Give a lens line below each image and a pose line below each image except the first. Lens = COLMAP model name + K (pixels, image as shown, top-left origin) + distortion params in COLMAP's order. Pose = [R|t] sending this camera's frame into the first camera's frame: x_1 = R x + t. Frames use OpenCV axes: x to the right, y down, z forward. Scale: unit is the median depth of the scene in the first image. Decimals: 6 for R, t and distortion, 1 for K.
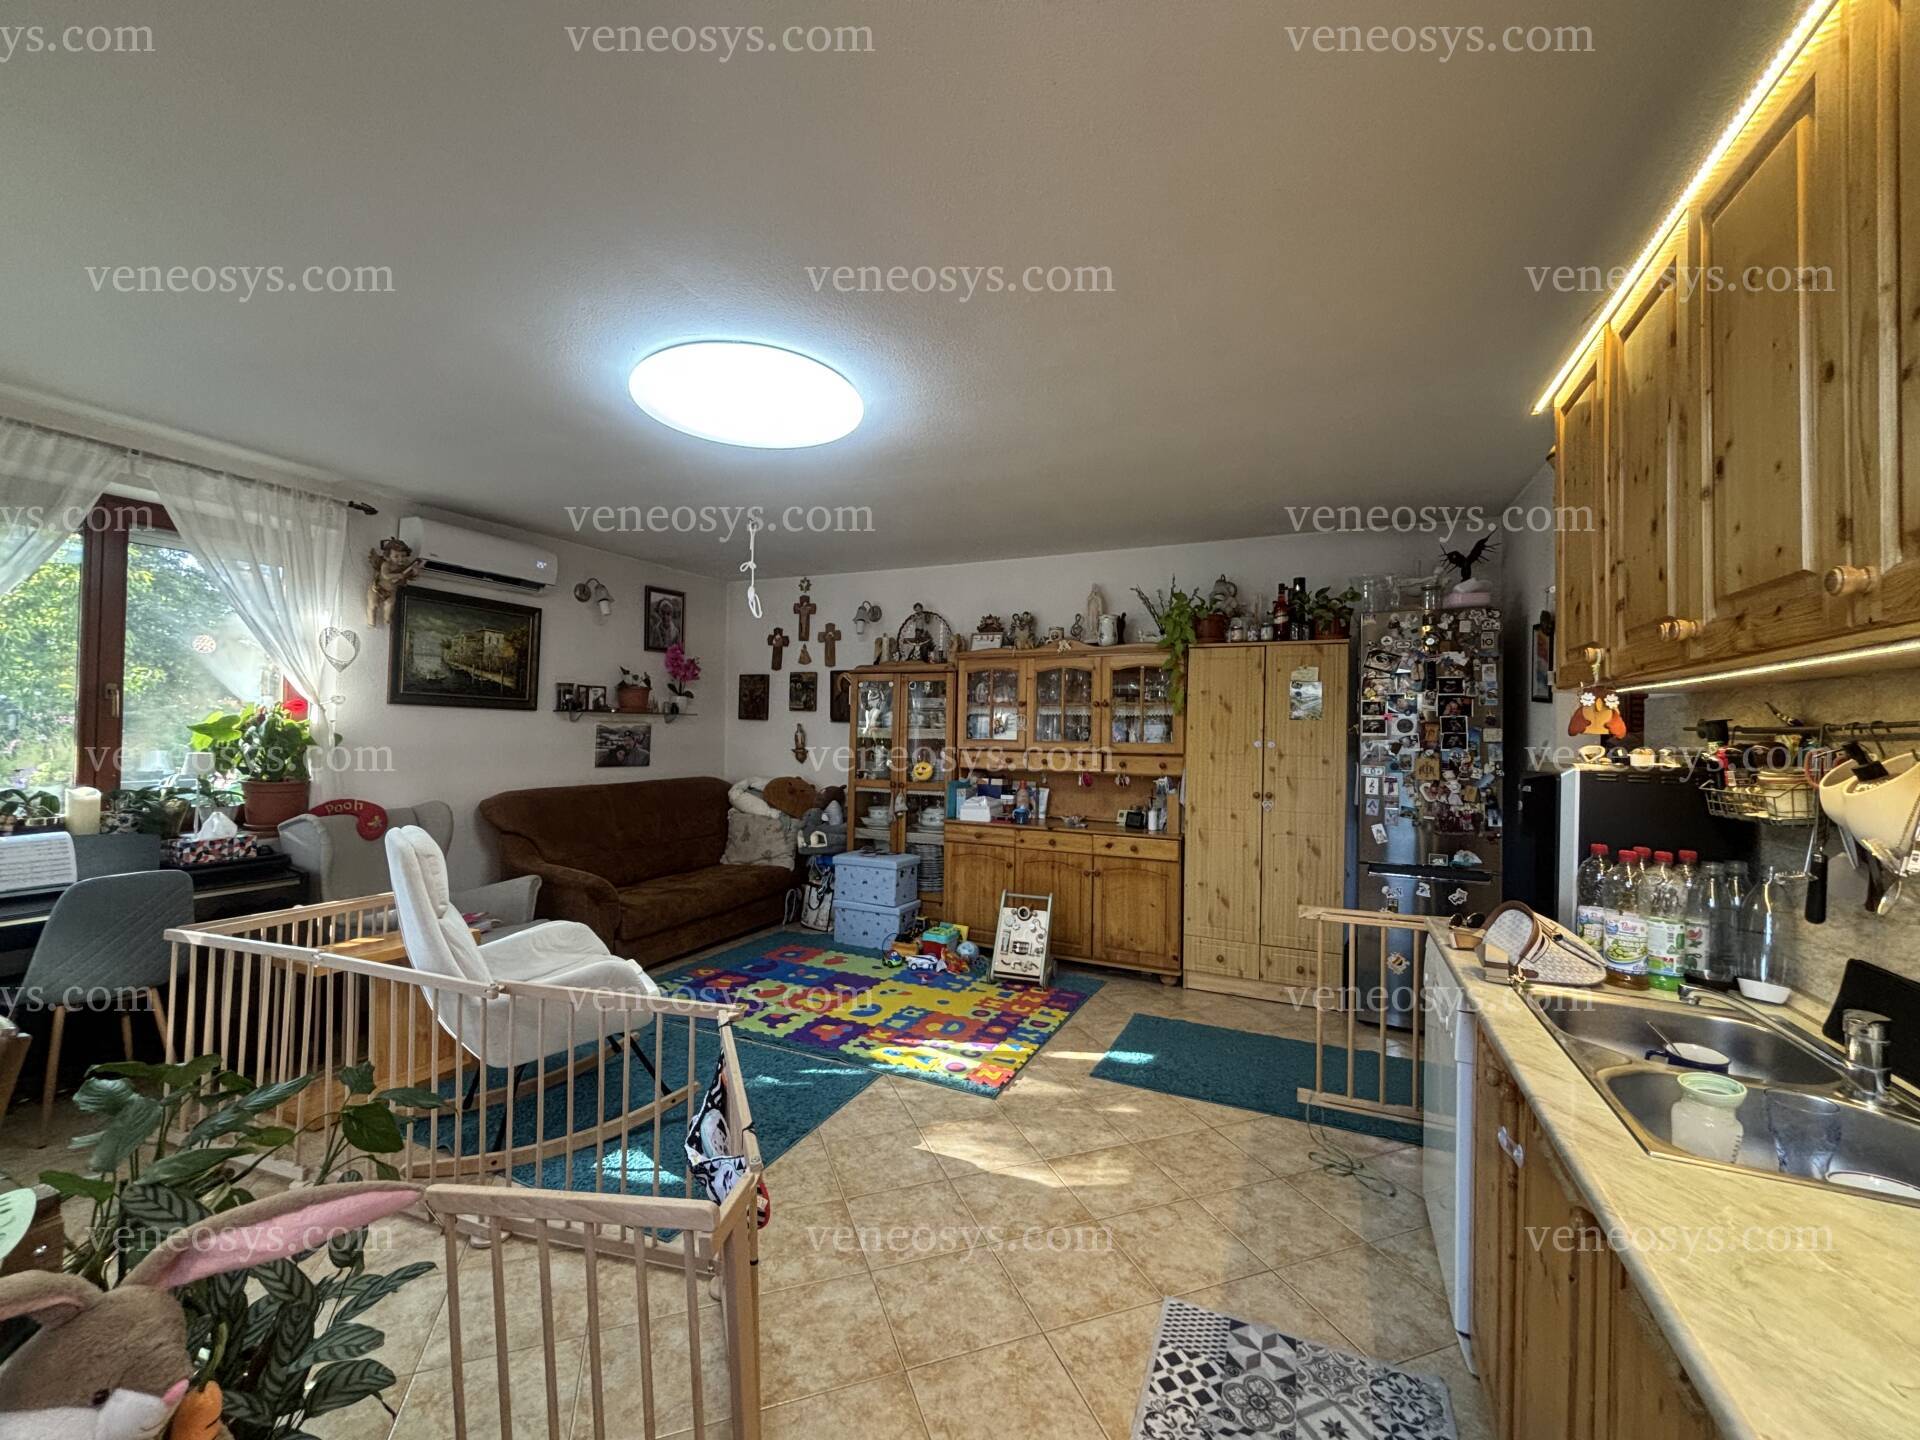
lens RADIAL K [[775.8, 0, 955.6], [0, 775.8, 716.8], [0, 0, 1]] dist [0.000432, -0.000312]
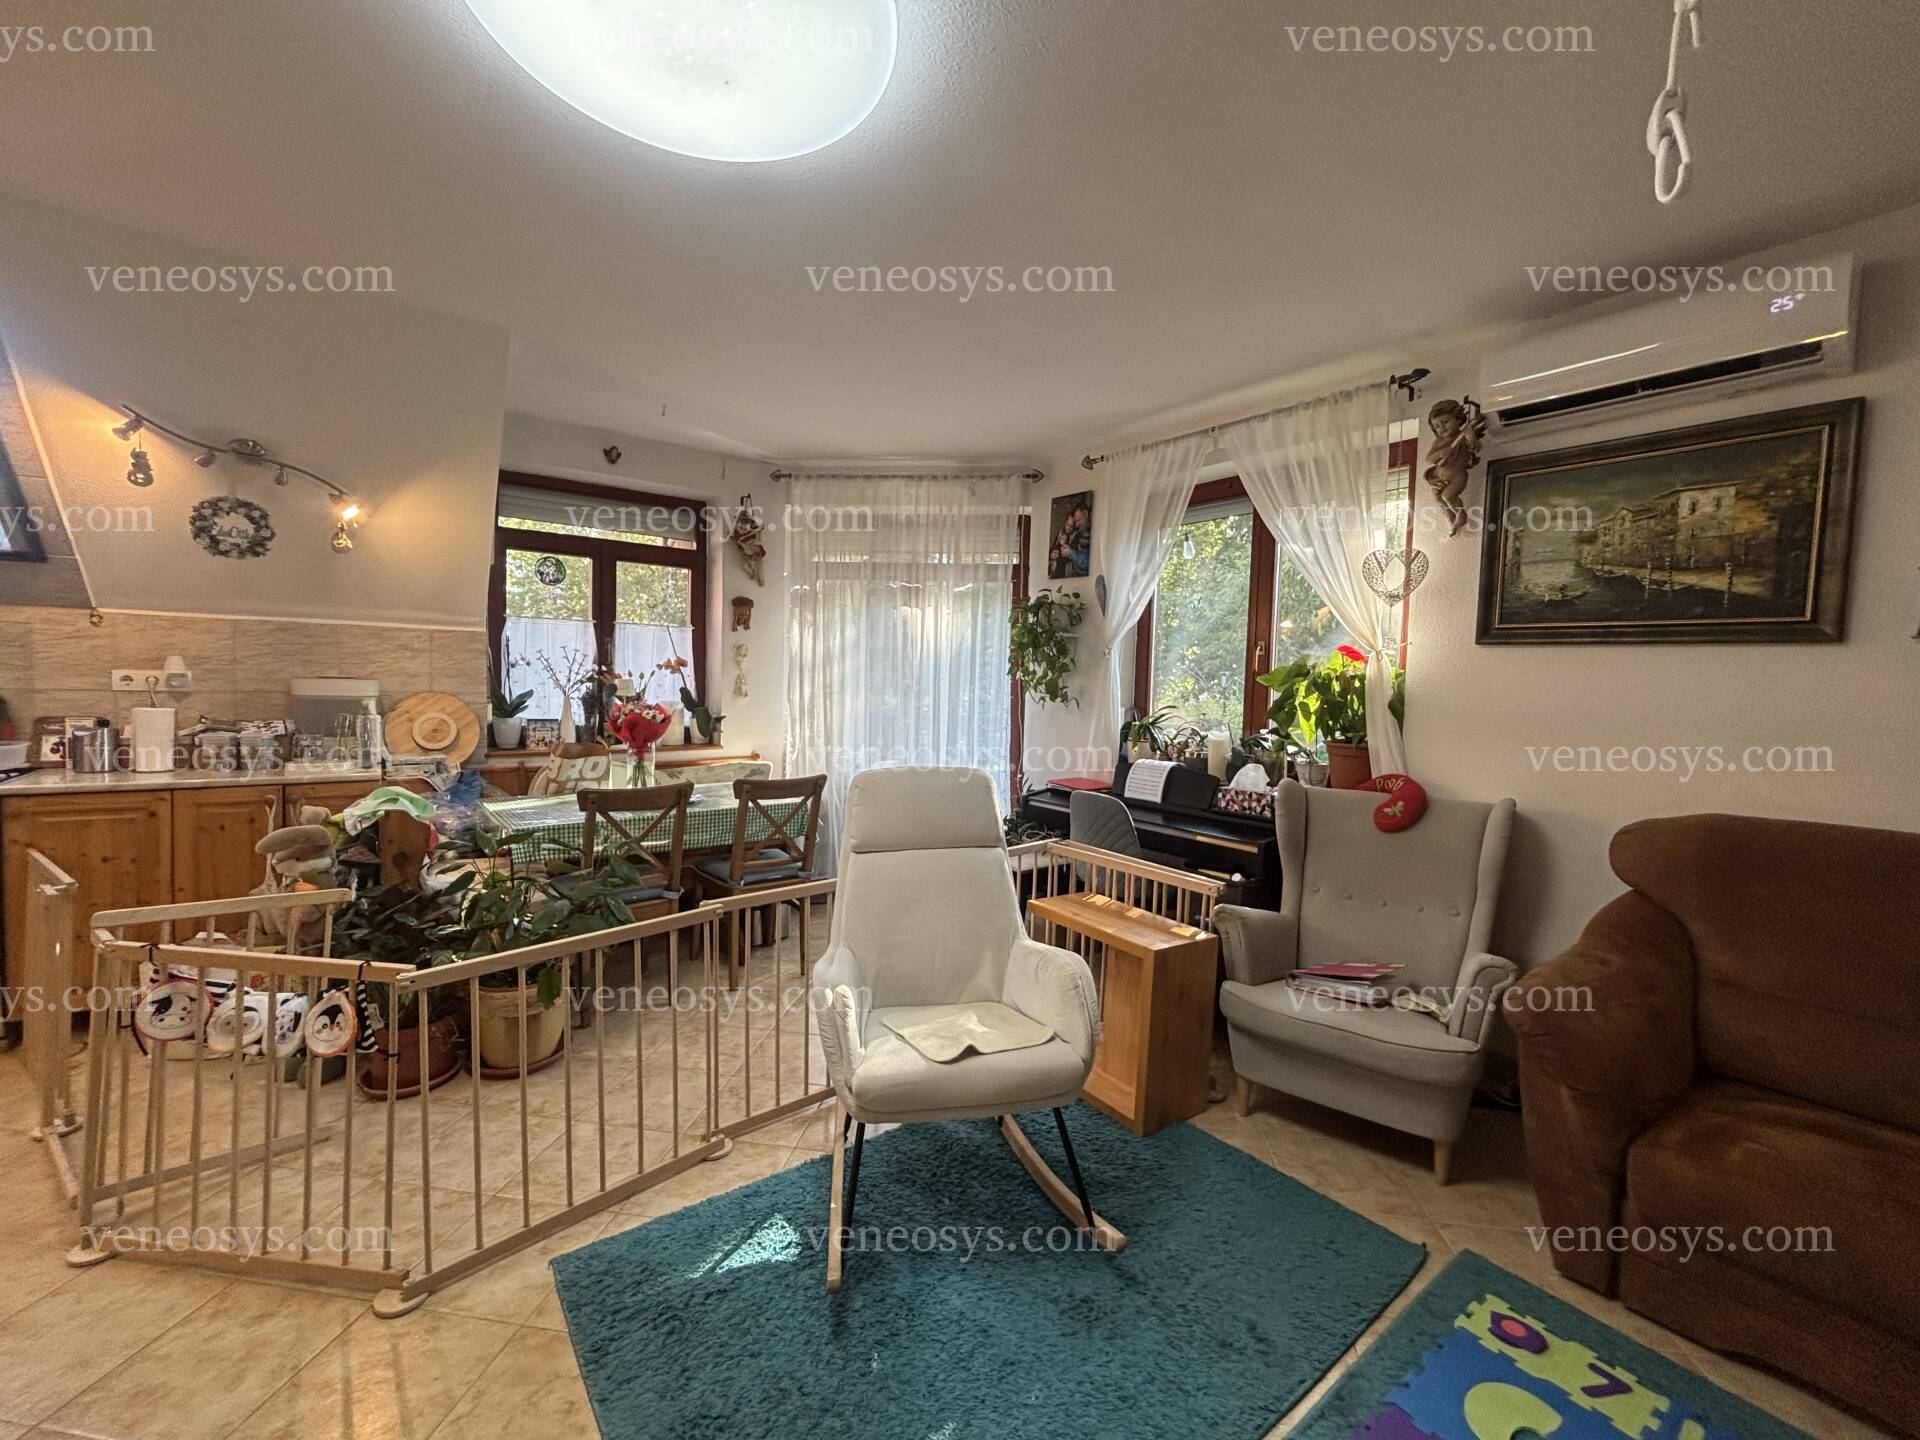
lens RADIAL K [[775.8, 0, 955.6], [0, 775.8, 716.8], [0, 0, 1]] dist [0.000432, -0.000312]
pose [[-0.467016, 0.014884, -0.884124, 0.076791], [-0.017354, 0.999511, 0.025993, 0.035850], [0.884079, 0.027482, -0.466529, 0.912812]]
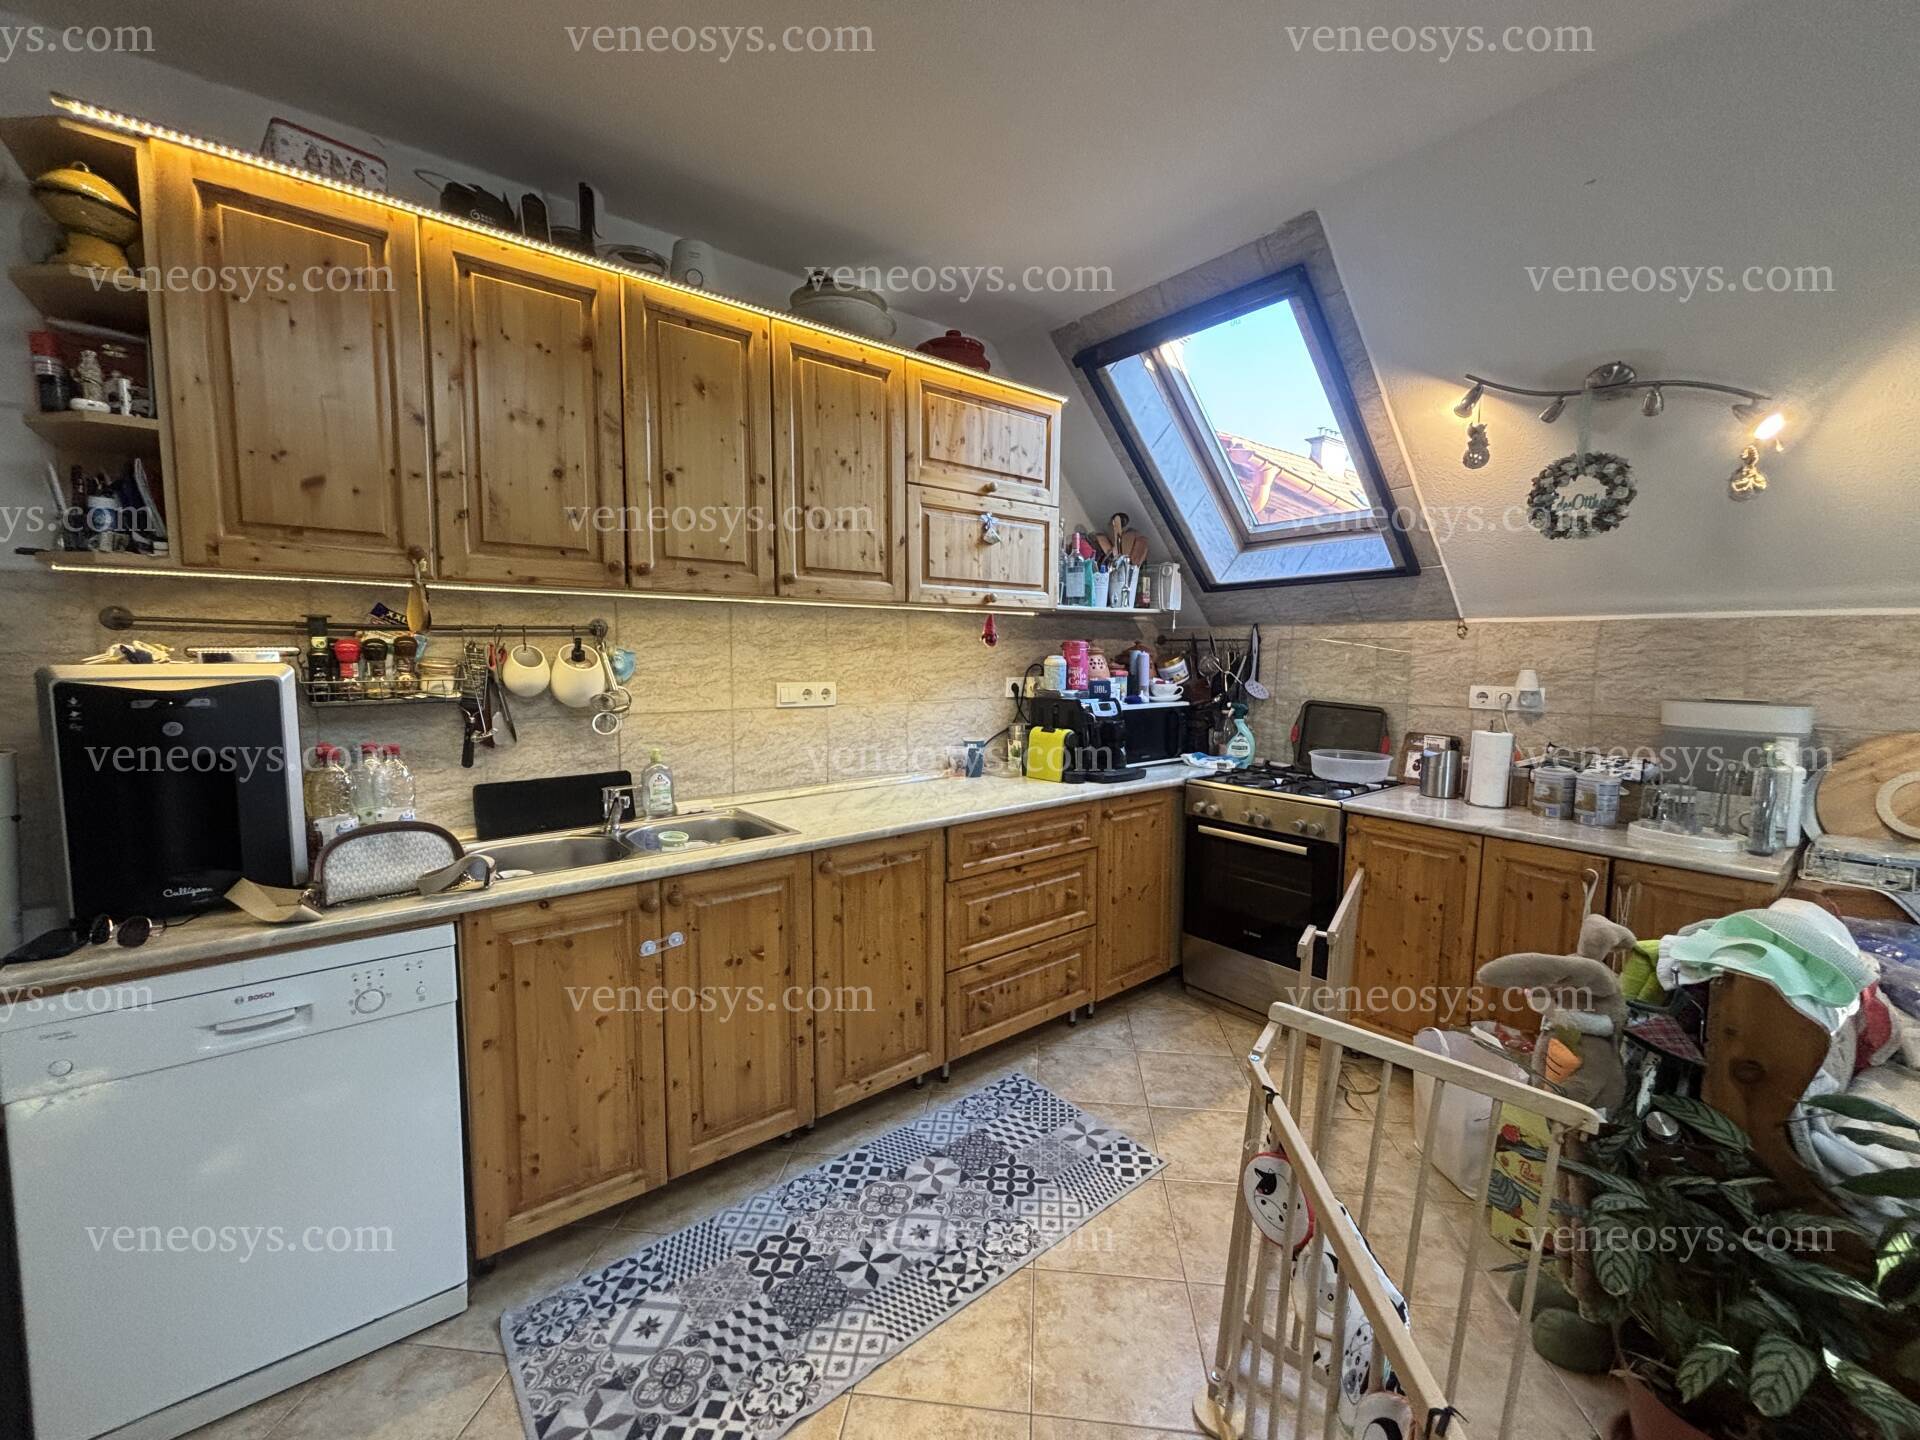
lens RADIAL K [[777.4, 0, 964.9], [0, 777.4, 718.9], [0, 0, 1]] dist [0.002379, 0.000752]
pose [[-0.899296, -0.060452, 0.433143, -0.105972], [-0.029487, 0.996528, 0.077861, 0.012919], [-0.436346, 0.057248, -0.897956, 0.651270]]
